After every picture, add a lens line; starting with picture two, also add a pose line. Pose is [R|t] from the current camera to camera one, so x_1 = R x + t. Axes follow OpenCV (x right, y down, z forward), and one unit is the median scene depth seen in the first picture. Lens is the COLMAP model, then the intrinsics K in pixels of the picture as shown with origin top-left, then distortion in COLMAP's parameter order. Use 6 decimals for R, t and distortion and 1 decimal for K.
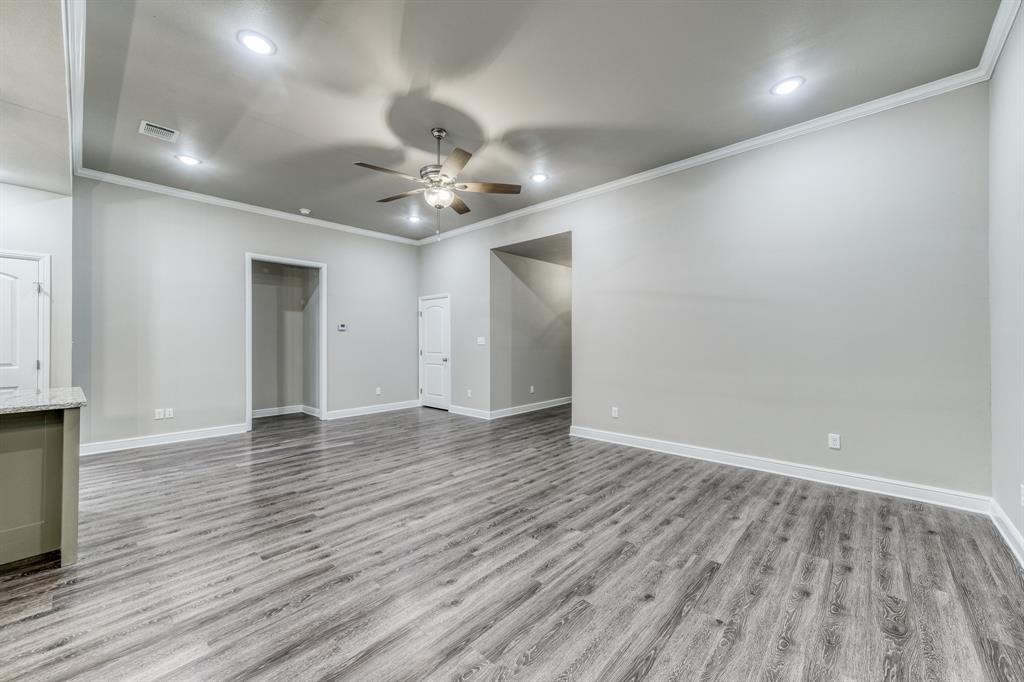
lens RADIAL K [[395.8, 0, 507.1], [0, 395.8, 338.7], [0, 0, 1]] dist [0.012509, 0.002205]
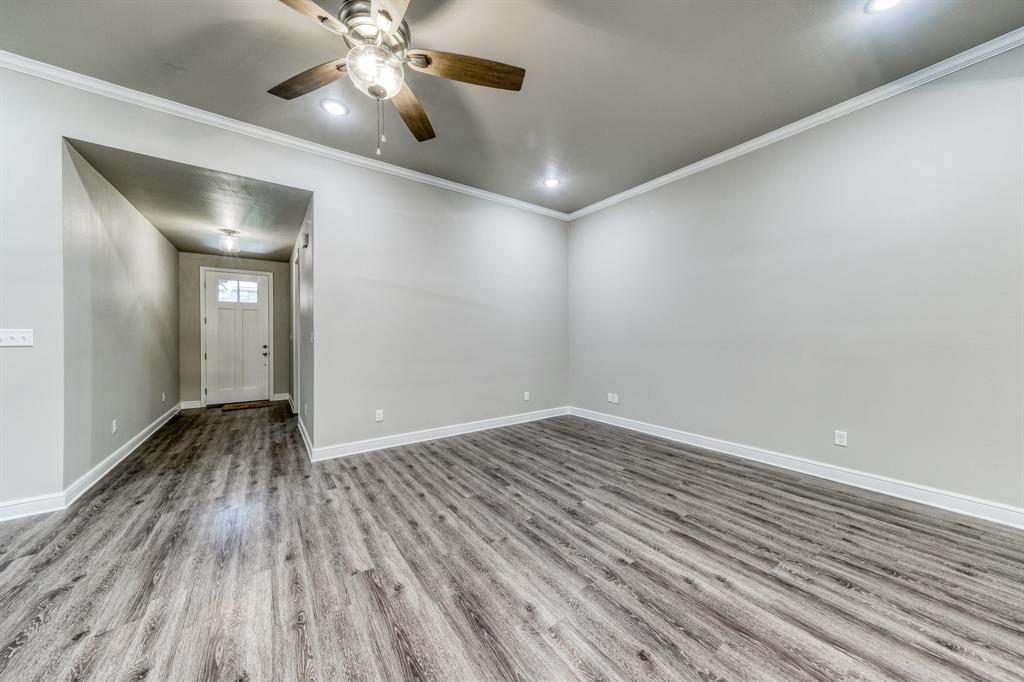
lens RADIAL K [[348.1, 0, 518.0], [0, 348.1, 341.5], [0, 0, 1]] dist [0.006884, 0.001759]
pose [[0.183526, -0.006438, 0.982994, -0.610060], [-0.004591, 0.999962, 0.007406, 0.011702], [-0.983004, -0.005872, 0.183490, 0.726041]]
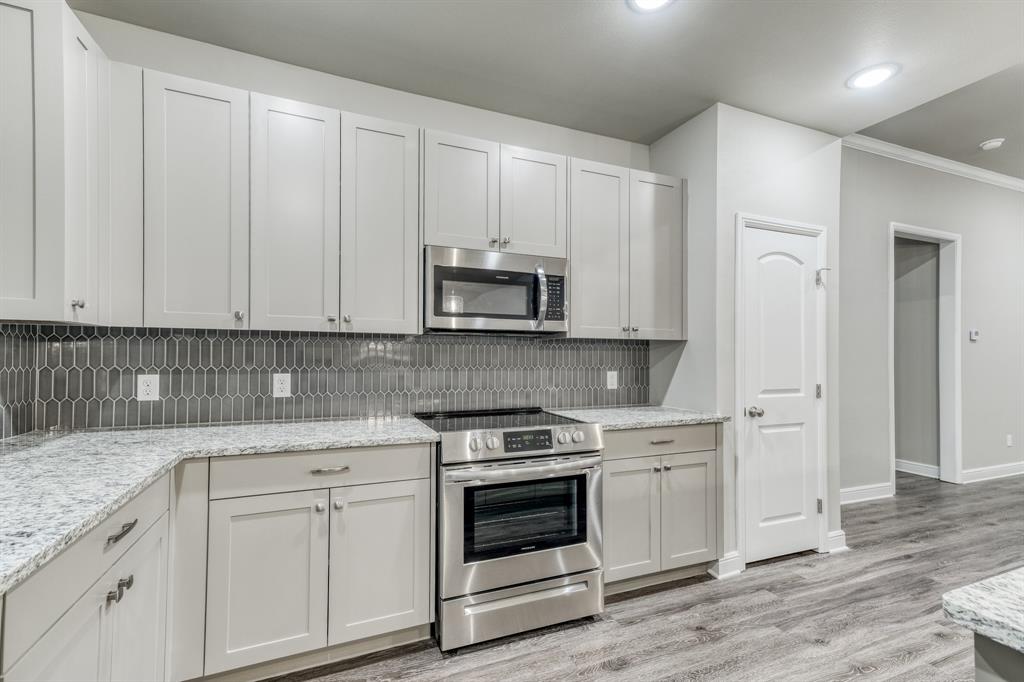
lens RADIAL K [[432.8, 0, 513.0], [0, 432.8, 349.8], [0, 0, 1]] dist [0.008762, 0.003368]
pose [[0.913032, 0.005844, -0.407847, -1.458051], [-0.007695, 0.999966, -0.002898, 0.001149], [0.407816, 0.005785, 0.913046, 0.146273]]
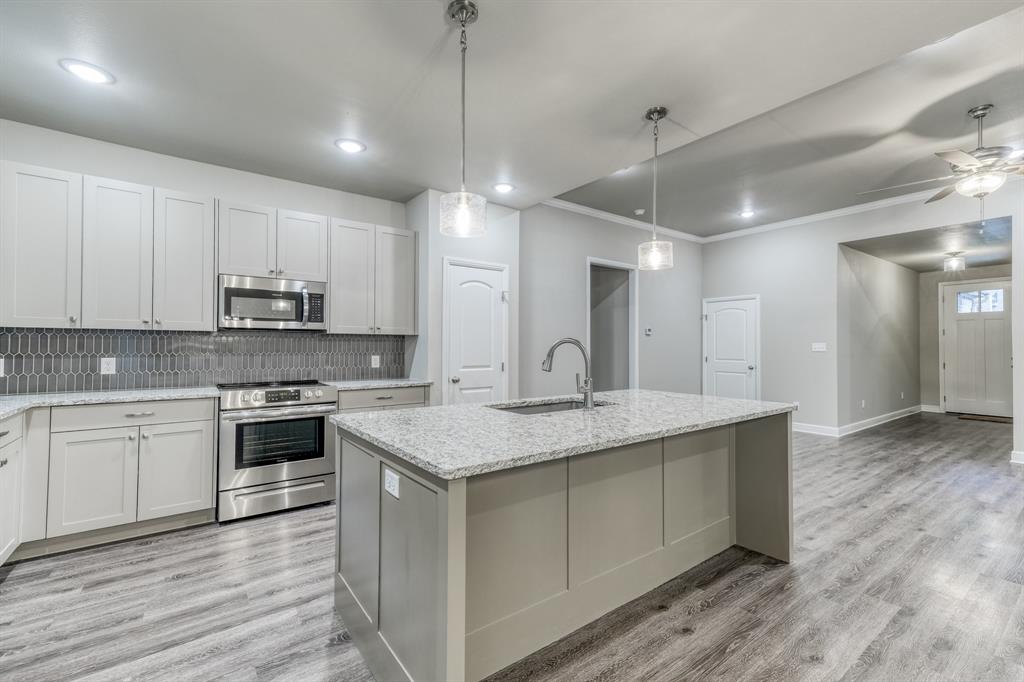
lens RADIAL K [[432.8, 0, 504.9], [0, 432.8, 337.1], [0, 0, 1]] dist [0.008762, 0.003368]
pose [[0.981023, 0.002477, -0.193875, -1.018448], [-0.005340, 0.999884, -0.014247, 0.001378], [0.193817, 0.015012, 0.980923, -0.159047]]
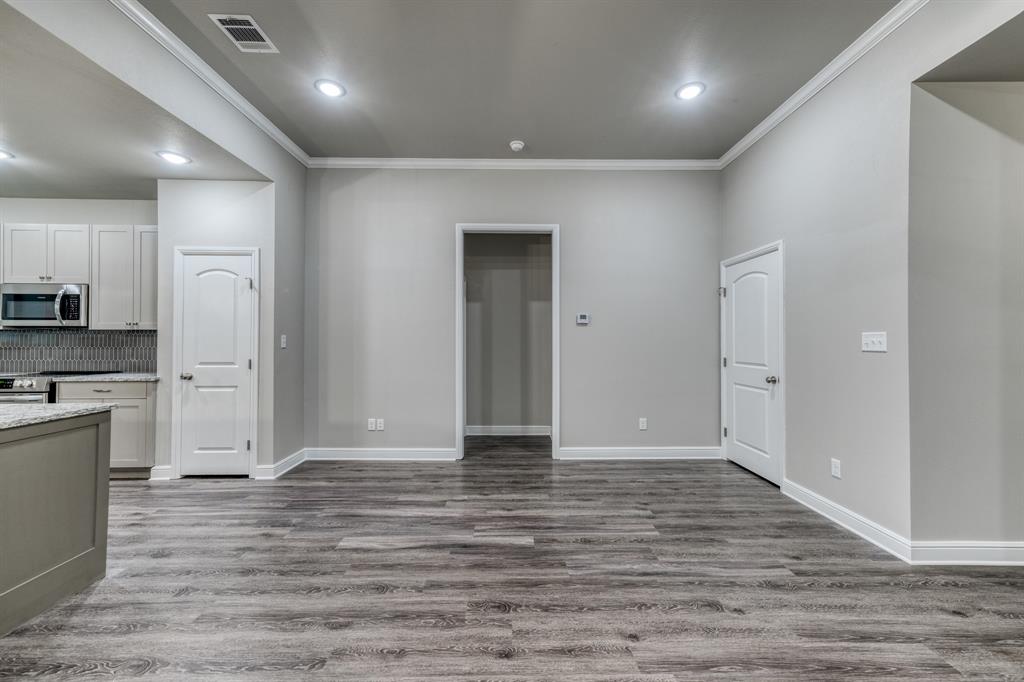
lens RADIAL K [[395.8, 0, 517.9], [0, 395.8, 336.1], [0, 0, 1]] dist [0.012509, 0.002205]
pose [[0.700296, -0.006624, -0.713822, -0.054018], [0.001272, 0.999967, -0.008030, 0.007186], [0.713851, 0.004715, 0.700281, 0.871894]]
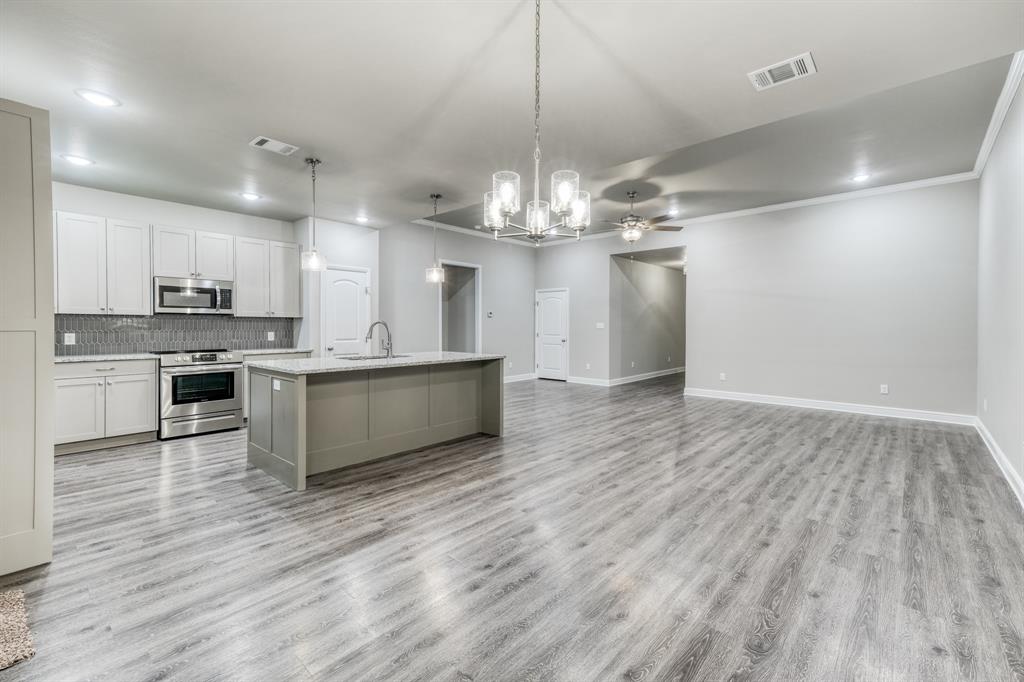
lens RADIAL K [[432.8, 0, 497.2], [0, 432.8, 329.4], [0, 0, 1]] dist [0.008762, 0.003368]
pose [[0.999911, 0.006034, -0.011911, -0.692544], [-0.005852, 0.999866, 0.015280, -0.003636], [0.012002, -0.015209, 0.999812, -0.744941]]
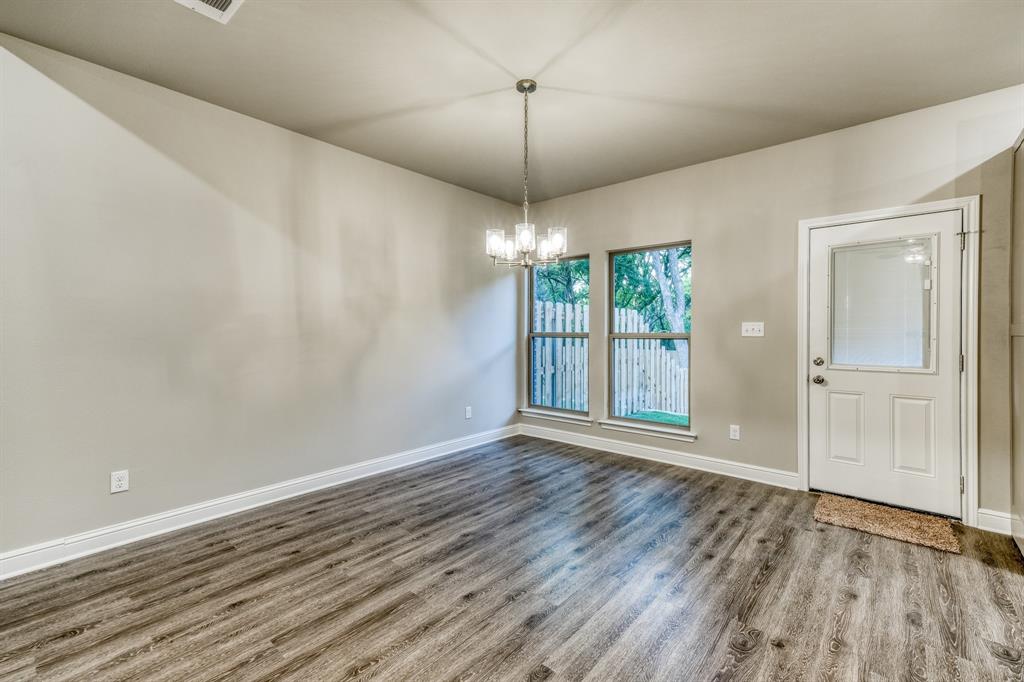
lens RADIAL K [[432.8, 0, 514.1], [0, 432.8, 336.8], [0, 0, 1]] dist [0.008762, 0.003368]
pose [[-0.998775, 0.001881, -0.049453, -0.593466], [0.001956, 0.999997, -0.001473, 0.012645], [0.049450, -0.001568, -0.998775, 0.514879]]
